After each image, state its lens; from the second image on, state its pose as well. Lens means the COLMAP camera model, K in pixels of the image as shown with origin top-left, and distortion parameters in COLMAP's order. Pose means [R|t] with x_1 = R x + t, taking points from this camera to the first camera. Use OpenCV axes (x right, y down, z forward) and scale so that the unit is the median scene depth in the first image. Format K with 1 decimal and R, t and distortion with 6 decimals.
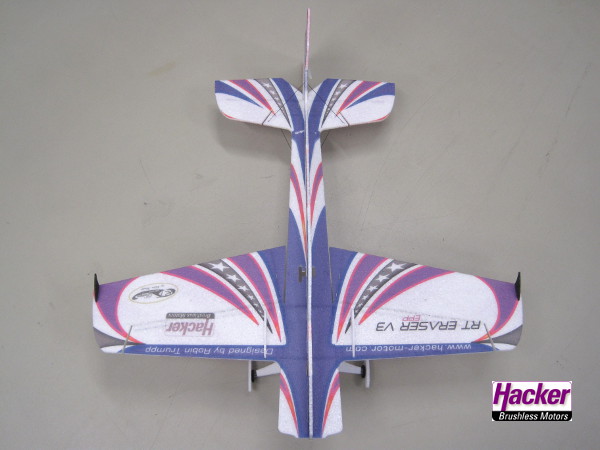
lens RADIAL K [[616.0, 0, 300.0], [0, 616.0, 225.0], [0, 0, 1]] dist [-0.184366, 0.138411]
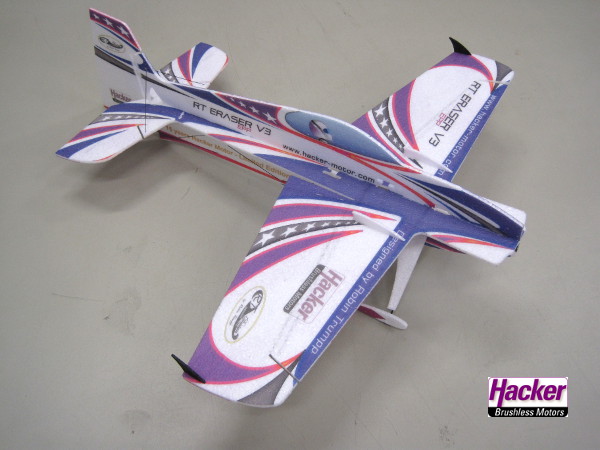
lens RADIAL K [[616.0, 0, 300.0], [0, 616.0, 225.0], [0, 0, 1]] dist [-0.184366, 0.138411]
pose [[0.563511, -0.655530, 0.502728, -0.504434], [0.776832, 0.627514, -0.052511, 0.136468], [-0.281046, 0.420126, 0.862848, 0.333369]]
